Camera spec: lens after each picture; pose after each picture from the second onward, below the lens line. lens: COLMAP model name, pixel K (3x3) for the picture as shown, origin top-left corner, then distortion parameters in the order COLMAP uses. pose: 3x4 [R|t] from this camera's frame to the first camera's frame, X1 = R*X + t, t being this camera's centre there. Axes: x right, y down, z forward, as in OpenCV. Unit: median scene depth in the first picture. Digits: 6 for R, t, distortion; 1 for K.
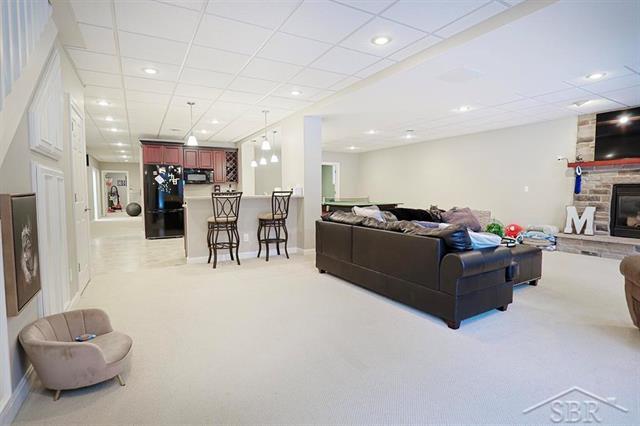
lens RADIAL K [[317.1, 0, 320.0], [0, 317.1, 213.0], [0, 0, 1]] dist [-0.030332, 0.000252]
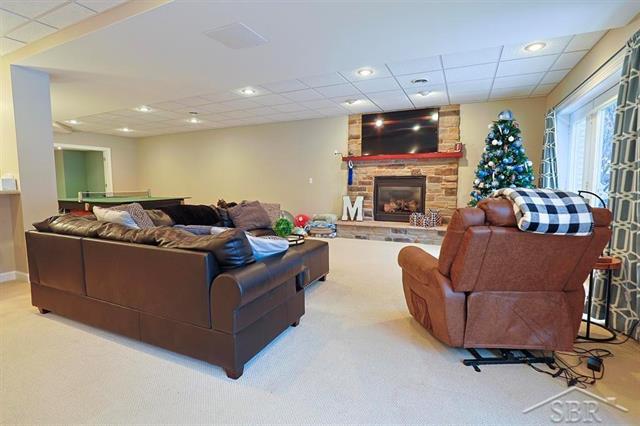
lens RADIAL K [[317.1, 0, 320.0], [0, 317.1, 213.0], [0, 0, 1]] dist [-0.030332, 0.000252]
pose [[0.817640, -0.054077, 0.573184, 0.093066], [0.039957, 0.998508, 0.037206, -0.009434], [-0.574341, -0.007518, 0.818582, 0.148980]]
